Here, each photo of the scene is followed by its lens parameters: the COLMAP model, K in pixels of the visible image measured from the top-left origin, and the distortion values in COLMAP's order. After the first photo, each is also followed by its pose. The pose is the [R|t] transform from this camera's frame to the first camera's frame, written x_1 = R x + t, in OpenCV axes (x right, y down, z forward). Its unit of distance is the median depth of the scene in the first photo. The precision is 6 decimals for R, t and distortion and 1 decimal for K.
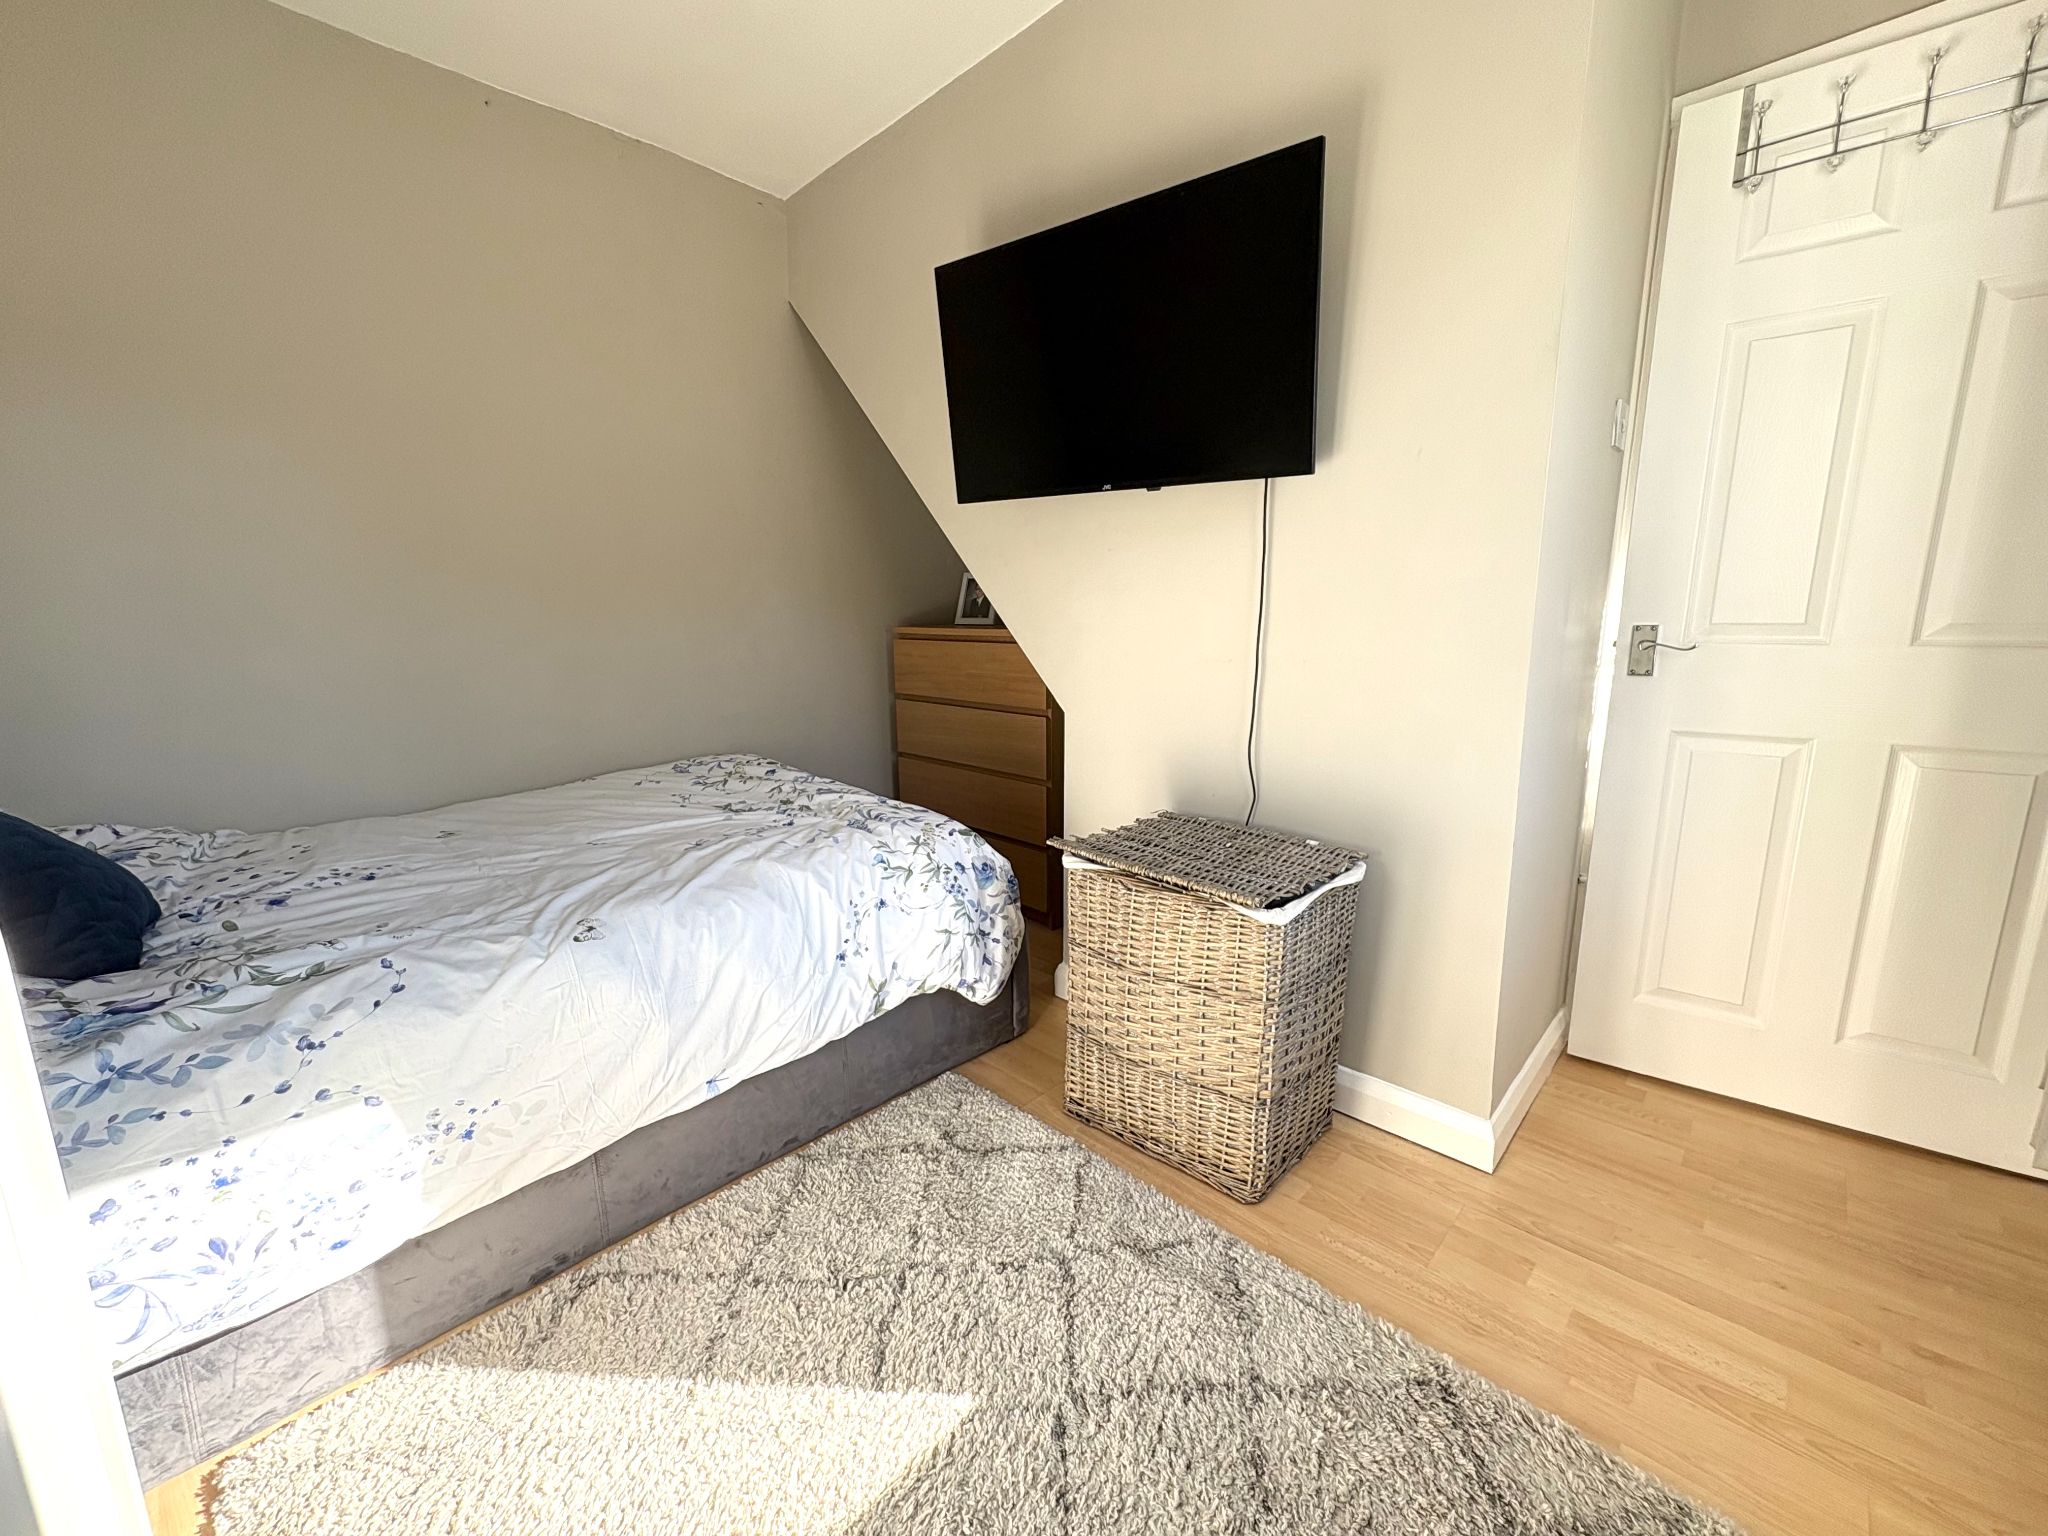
lens RADIAL K [[816.8, 0, 1022.8], [0, 816.8, 771.1], [0, 0, 1]] dist [0.001601, -0.000058]
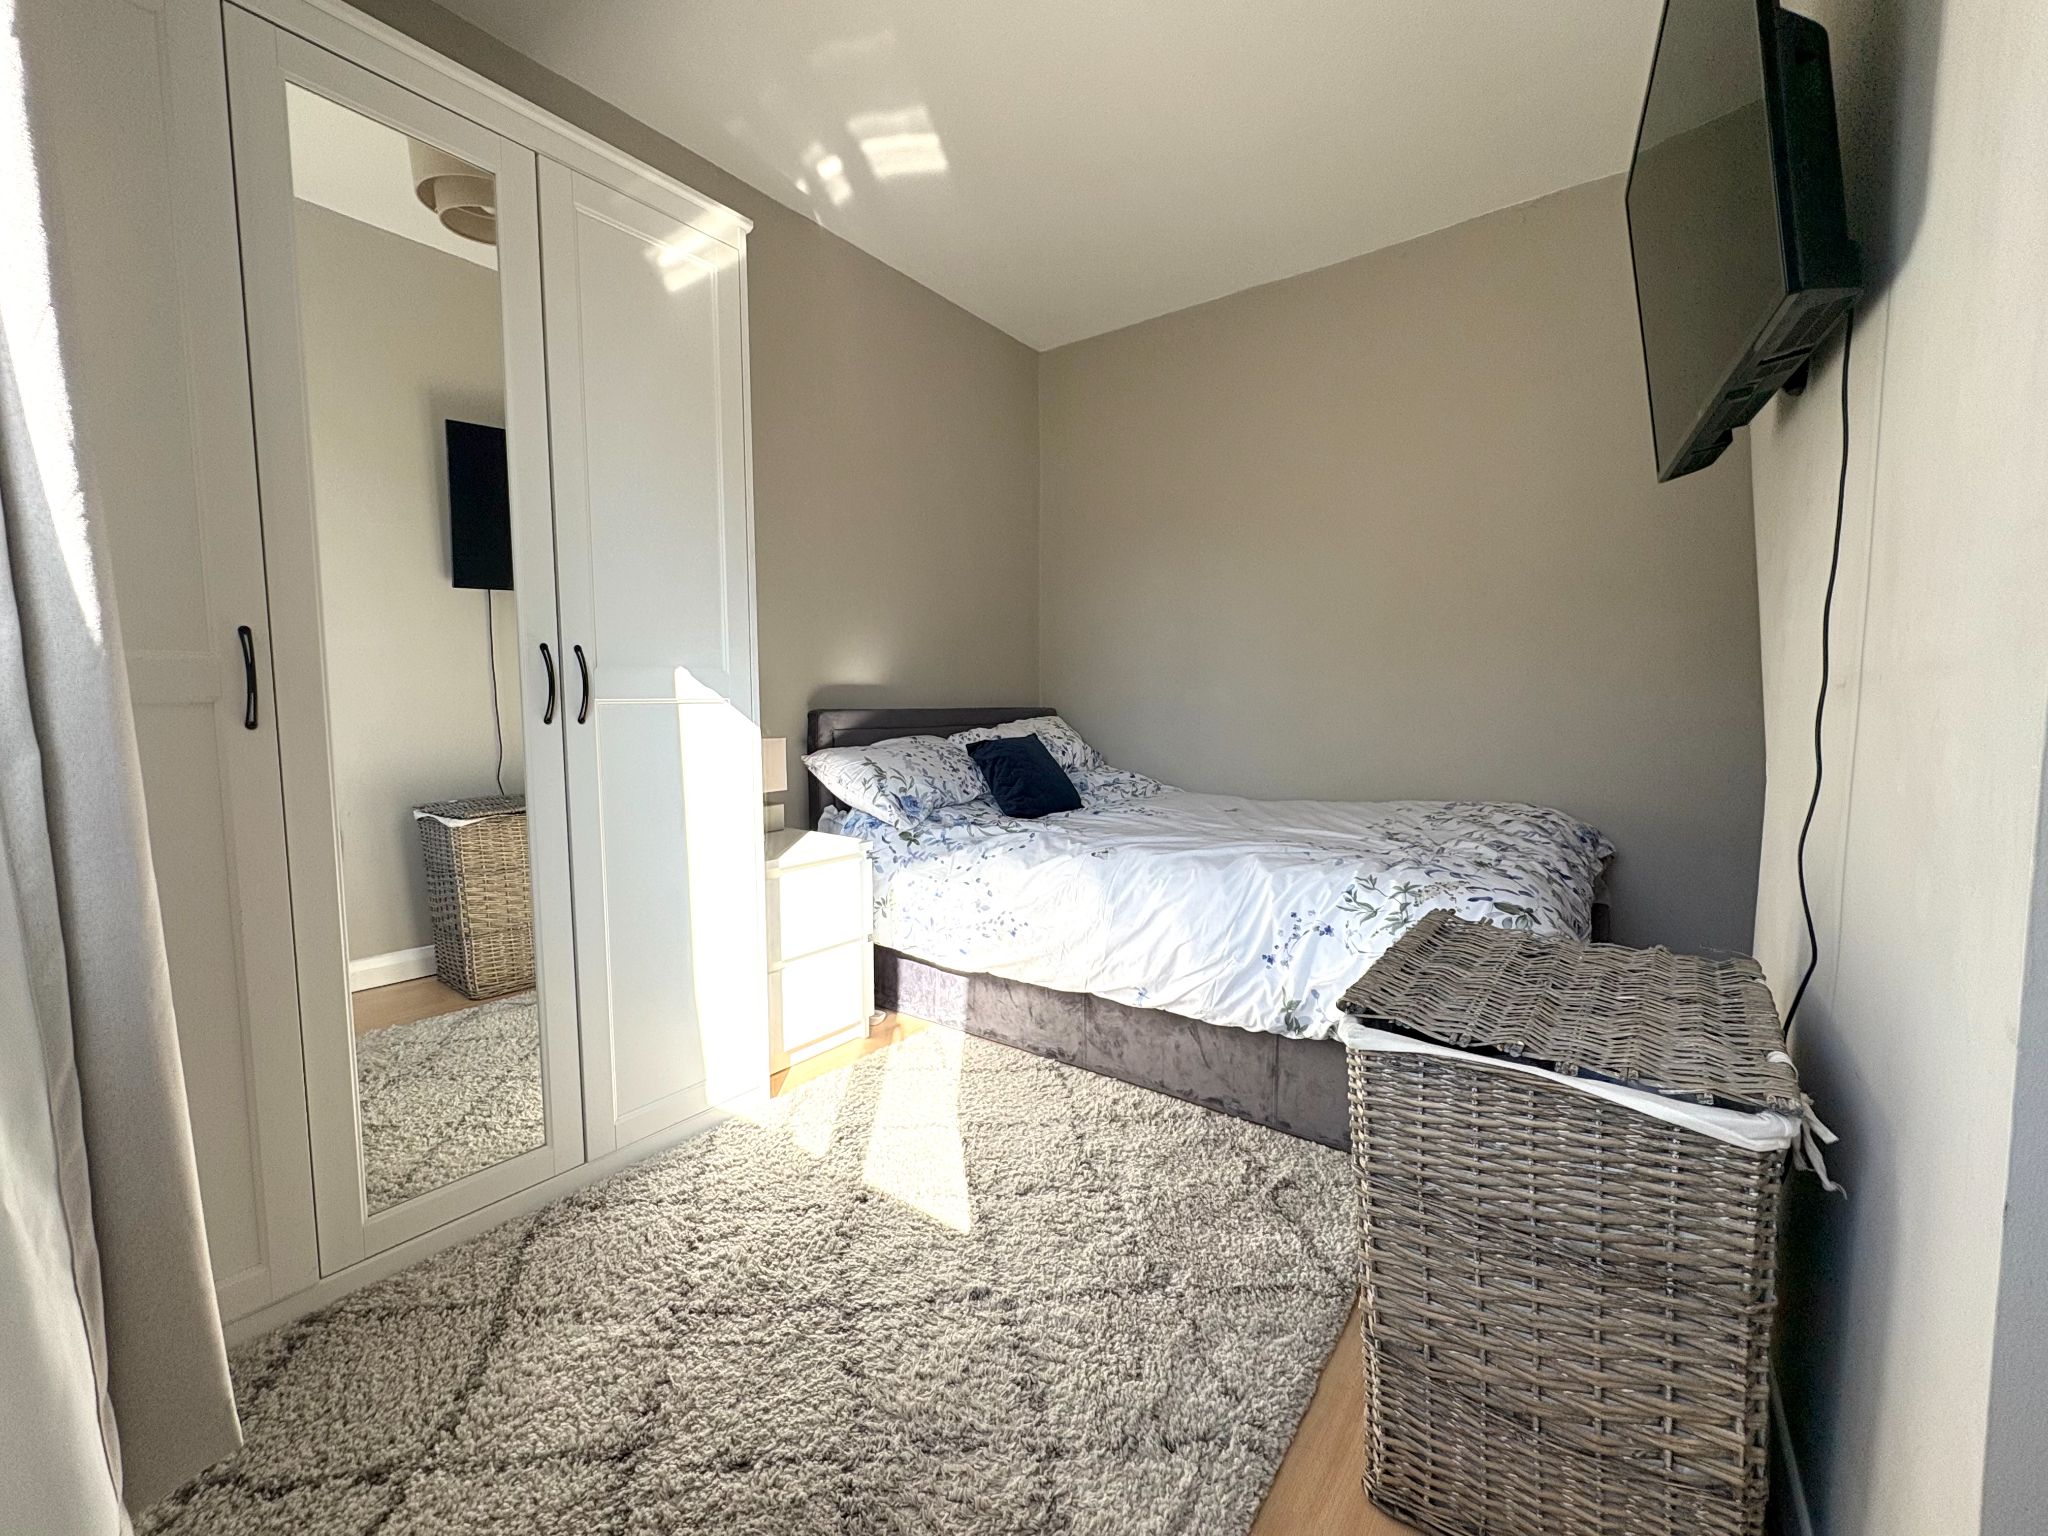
lens RADIAL K [[816.8, 0, 1023.3], [0, 816.8, 765.4], [0, 0, 1]] dist [0.001601, -0.000058]
pose [[0.136668, 0.090869, -0.986440, 0.804163], [-0.183875, 0.980806, 0.064875, -0.030539], [0.973402, 0.172516, 0.150753, 0.517893]]
